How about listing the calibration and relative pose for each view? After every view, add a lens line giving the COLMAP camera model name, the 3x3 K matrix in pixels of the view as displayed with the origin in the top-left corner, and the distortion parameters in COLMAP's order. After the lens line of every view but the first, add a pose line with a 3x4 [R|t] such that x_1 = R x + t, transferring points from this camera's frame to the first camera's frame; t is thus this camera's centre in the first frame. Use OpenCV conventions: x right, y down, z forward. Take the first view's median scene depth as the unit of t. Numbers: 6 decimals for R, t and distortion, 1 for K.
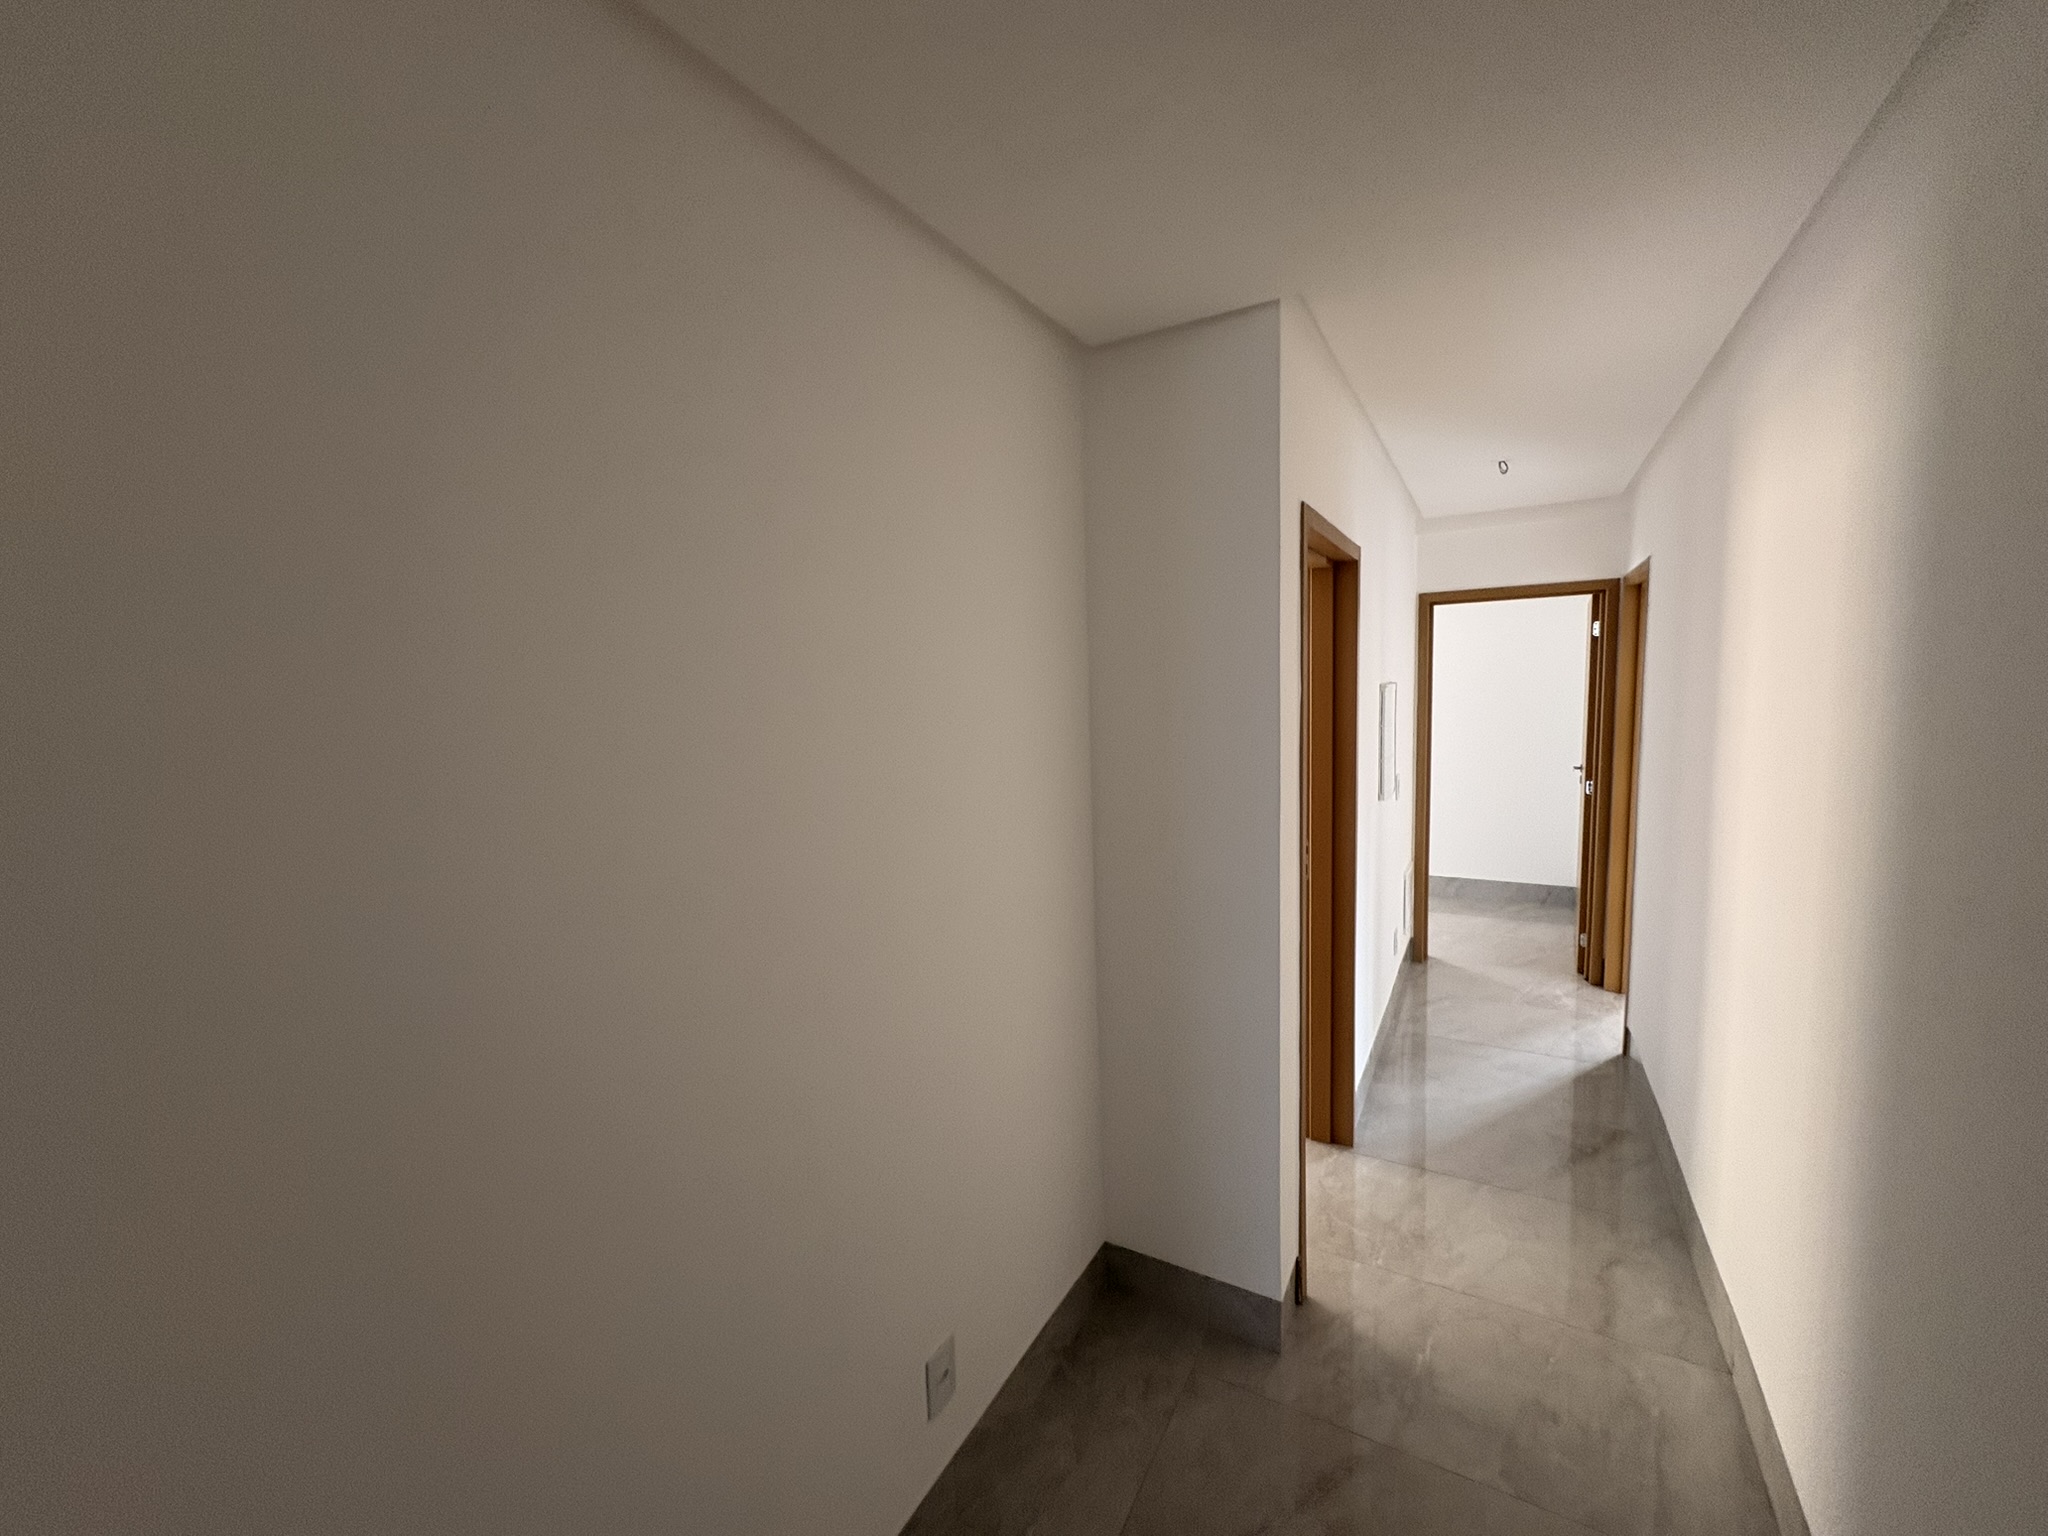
lens RADIAL K [[818.1, 0, 1021.0], [0, 818.1, 767.5], [0, 0, 1]] dist [-0.000598, -0.000036]
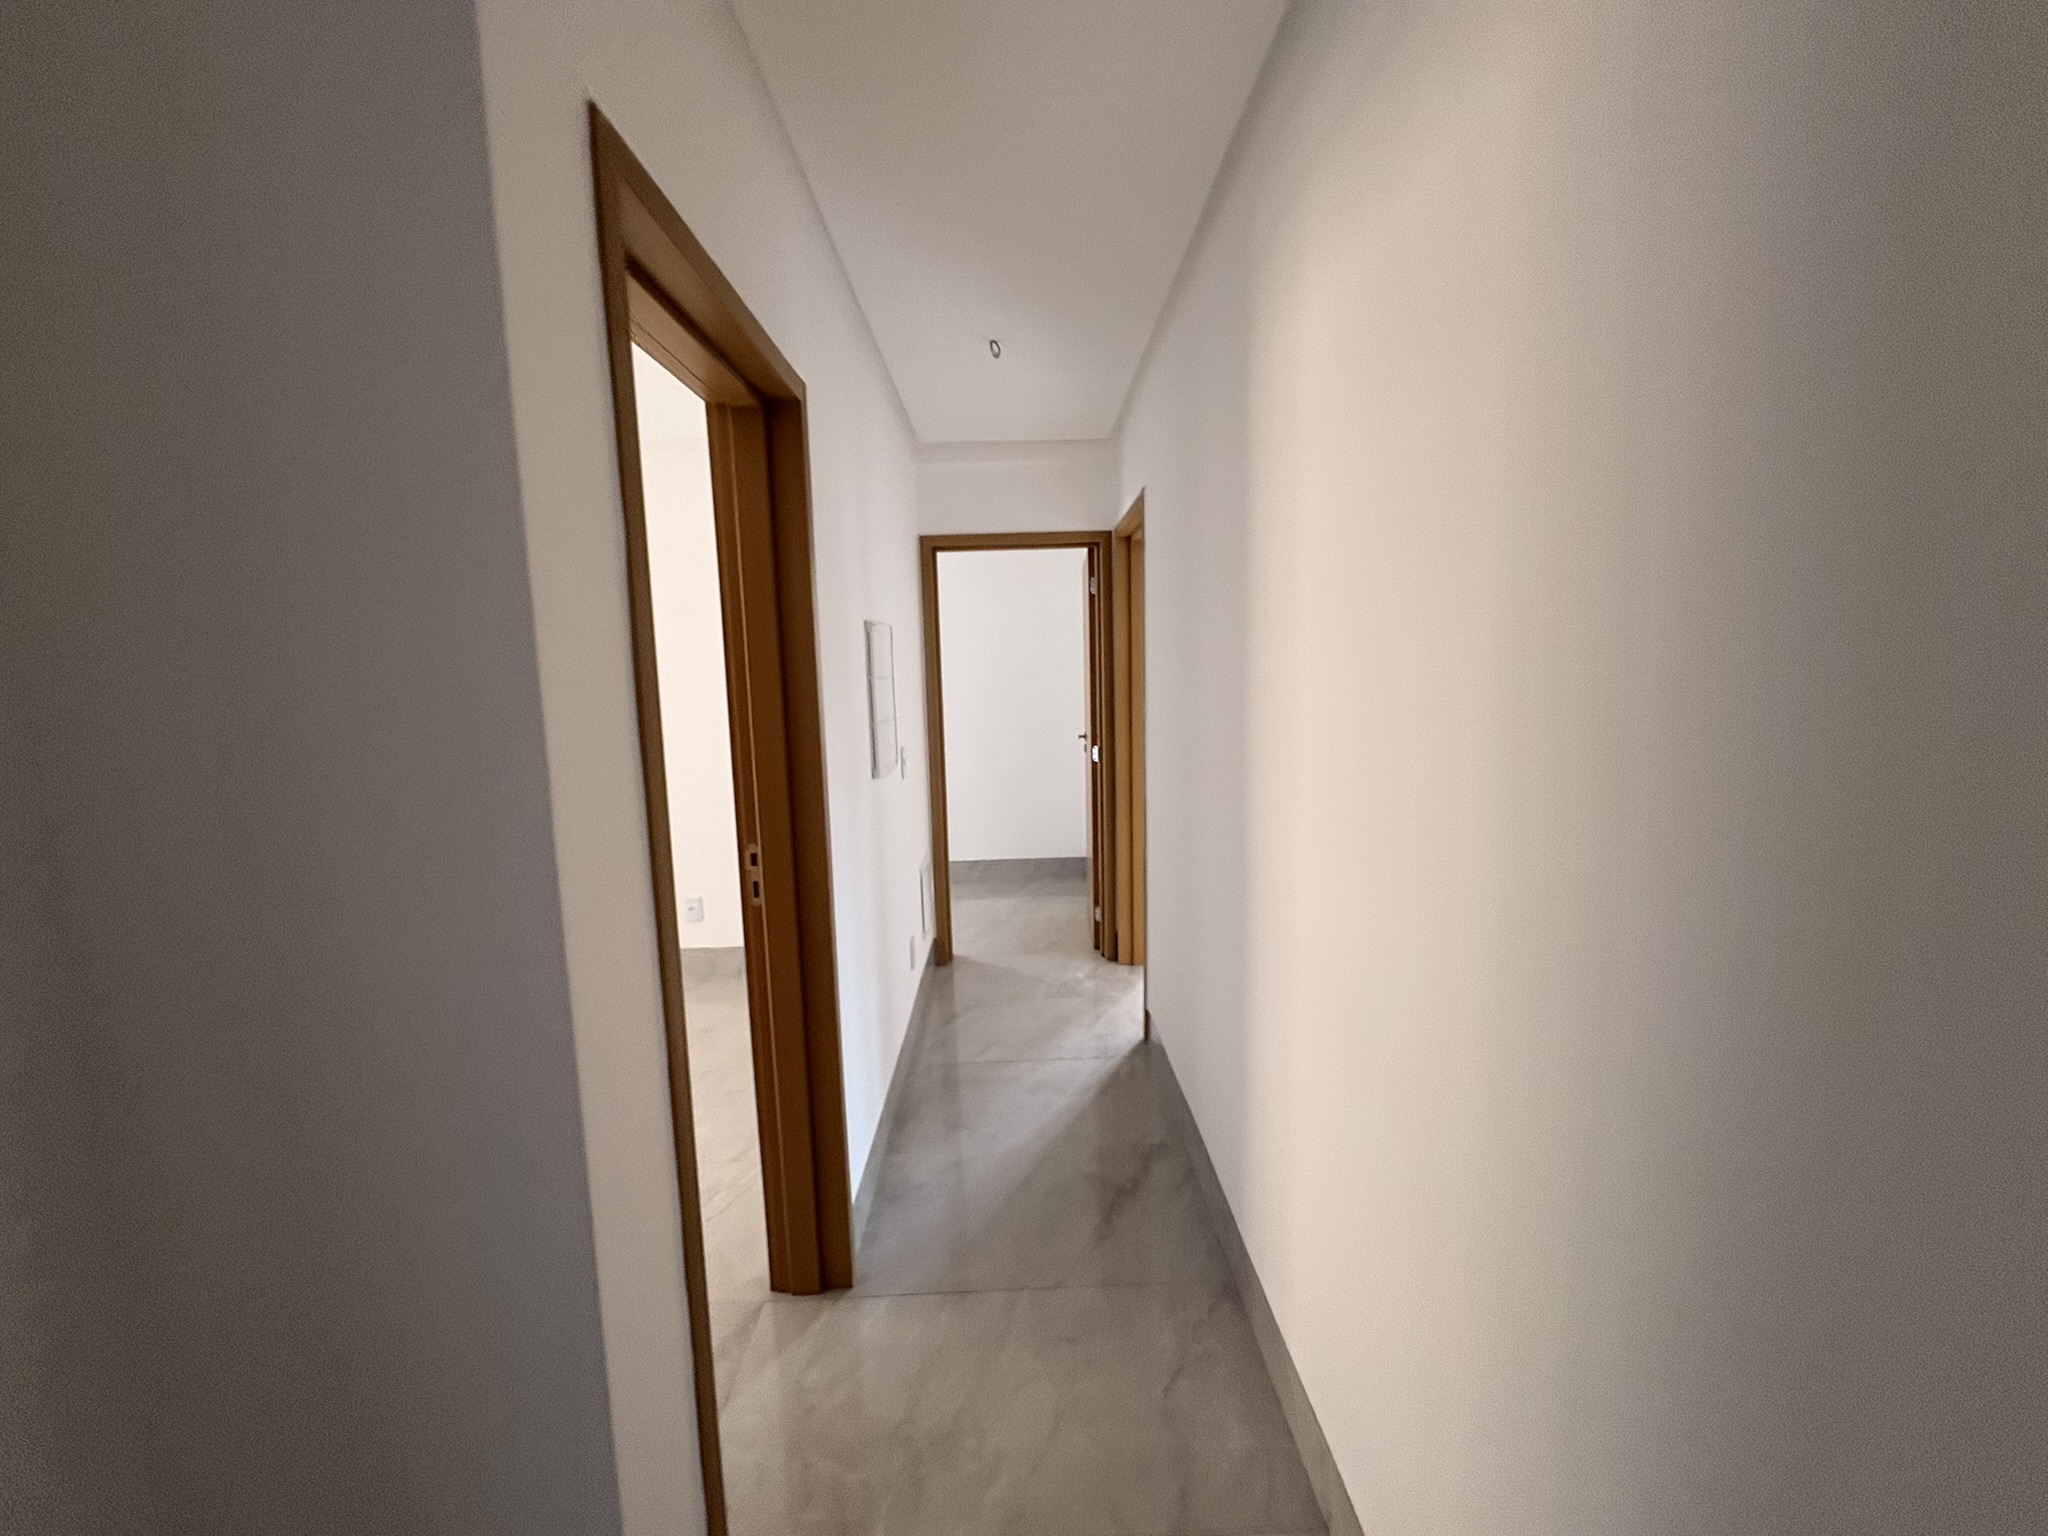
lens RADIAL K [[818.1, 0, 1021.0], [0, 818.1, 767.5], [0, 0, 1]] dist [-0.000598, -0.000036]
pose [[0.858213, -0.054445, 0.510398, 0.144183], [0.052591, 0.998453, 0.018077, 0.020096], [-0.510592, 0.011329, 0.859749, 0.241862]]
